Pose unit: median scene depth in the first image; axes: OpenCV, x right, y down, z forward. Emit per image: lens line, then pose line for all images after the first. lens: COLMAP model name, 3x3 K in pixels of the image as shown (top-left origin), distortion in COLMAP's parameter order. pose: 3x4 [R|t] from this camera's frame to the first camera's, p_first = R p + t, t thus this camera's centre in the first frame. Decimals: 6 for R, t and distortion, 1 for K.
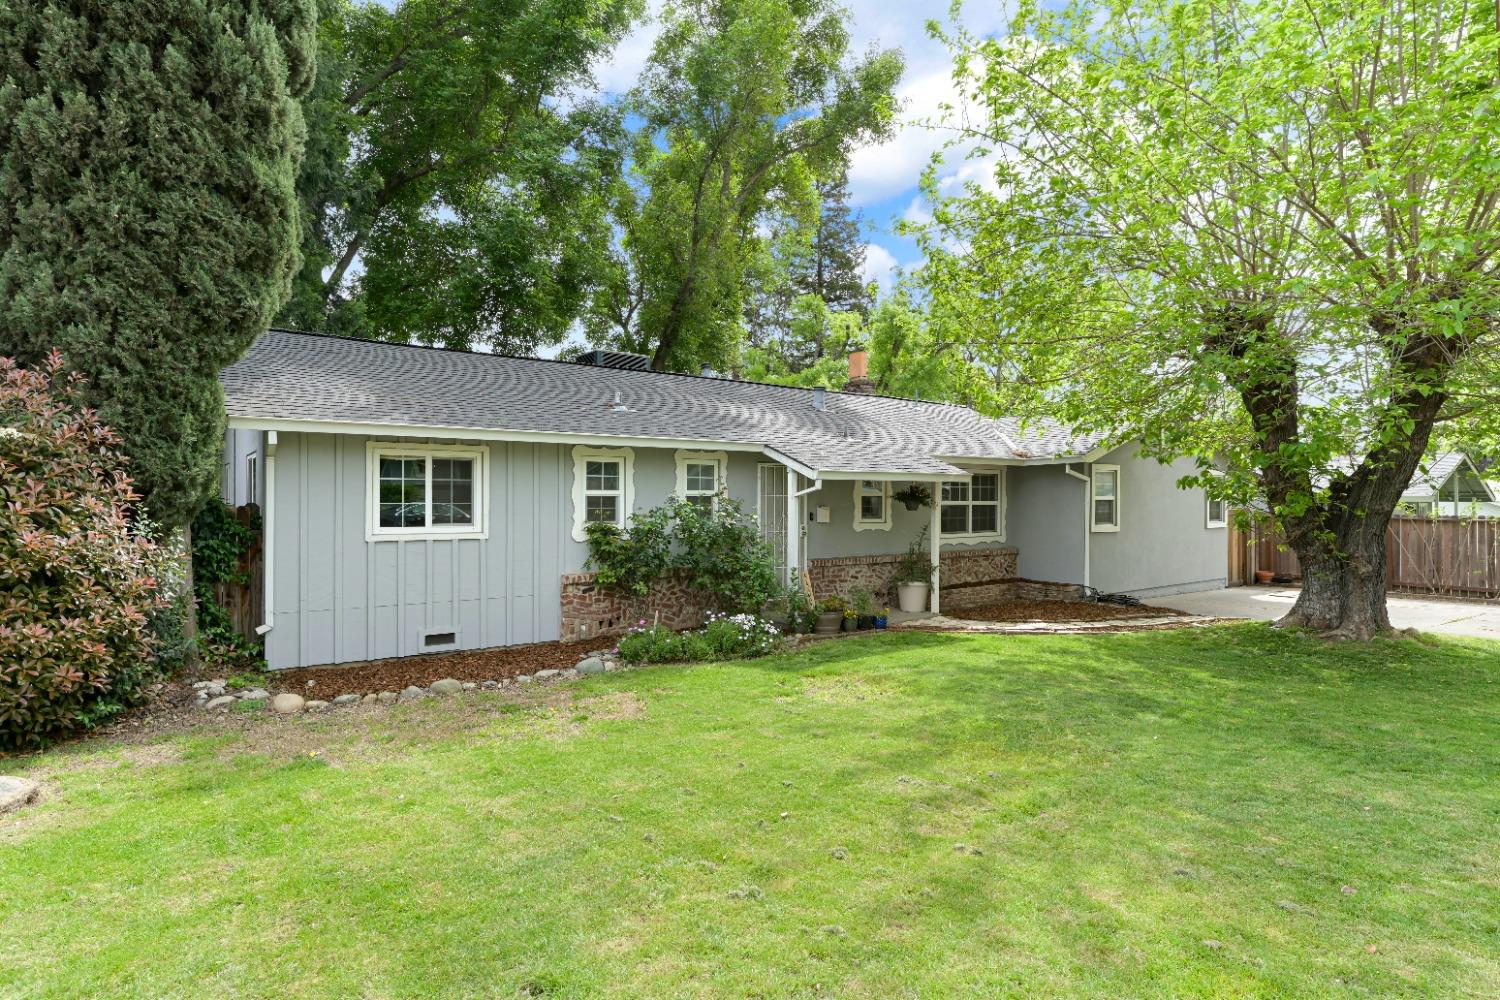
lens RADIAL K [[790.1, 0, 786.8], [0, 790.1, 492.5], [0, 0, 1]] dist [0.005350, -0.000835]
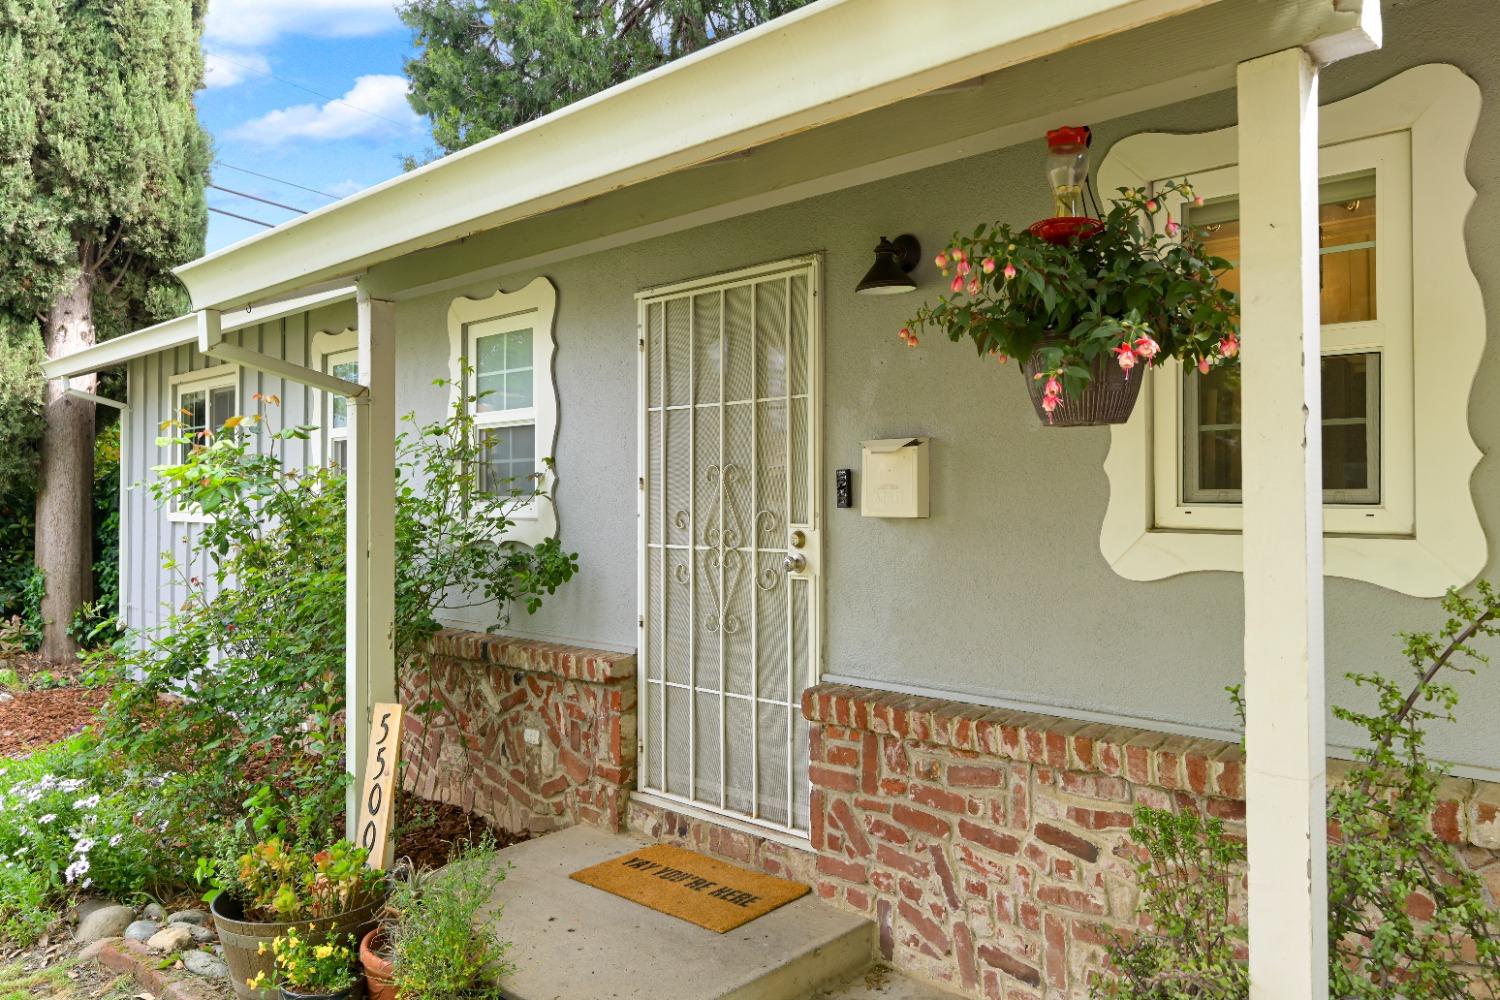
lens RADIAL K [[1033.1, 0, 759.3], [0, 1033.1, 488.6], [0, 0, 1]] dist [0.005170, -0.000372]
pose [[0.176730, -0.017416, -0.984105, 0.382688], [0.004123, 0.999848, -0.016954, 0.044197], [0.984251, -0.001061, 0.176775, 1.156884]]
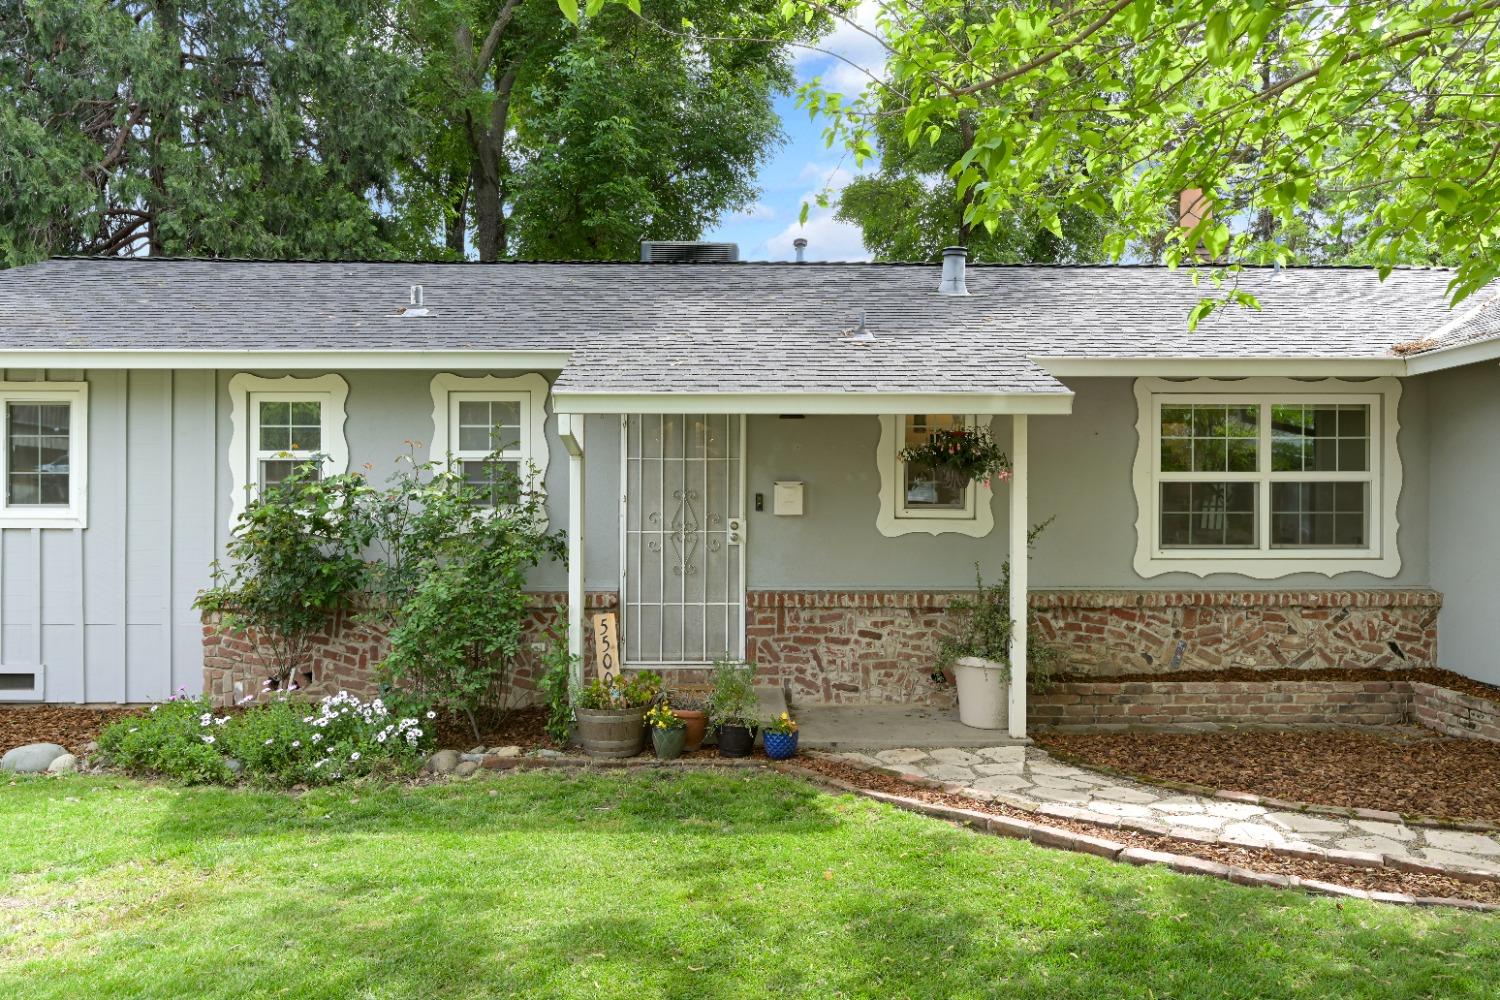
lens RADIAL K [[1033.1, 0, 754.7], [0, 1033.1, 494.1], [0, 0, 1]] dist [0.005170, -0.000372]
pose [[0.806688, -0.003133, -0.590970, 0.502434], [0.004549, 0.999989, 0.000910, 0.031113], [0.590960, -0.003422, 0.806693, 0.610984]]
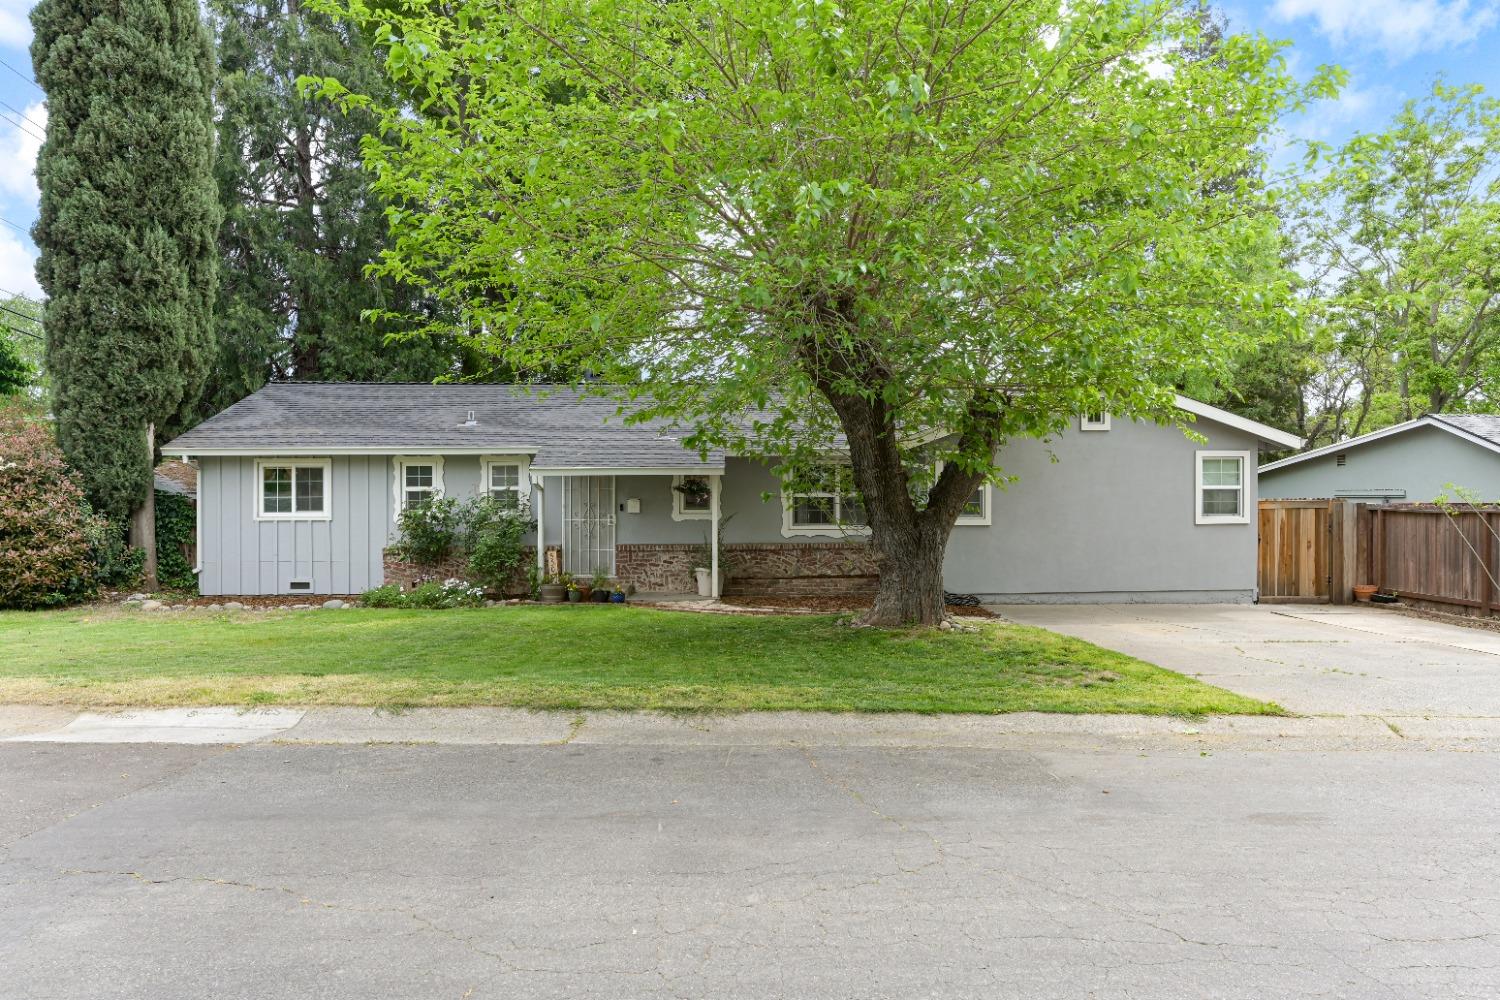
lens RADIAL K [[992.4, 0, 813.3], [0, 992.4, 493.6], [0, 0, 1]] dist [0.006141, -0.000198]
pose [[0.840957, -0.010665, -0.540997, 1.301908], [0.012300, 0.999924, -0.000592, 0.018828], [0.540962, -0.006157, 0.841024, -0.072100]]
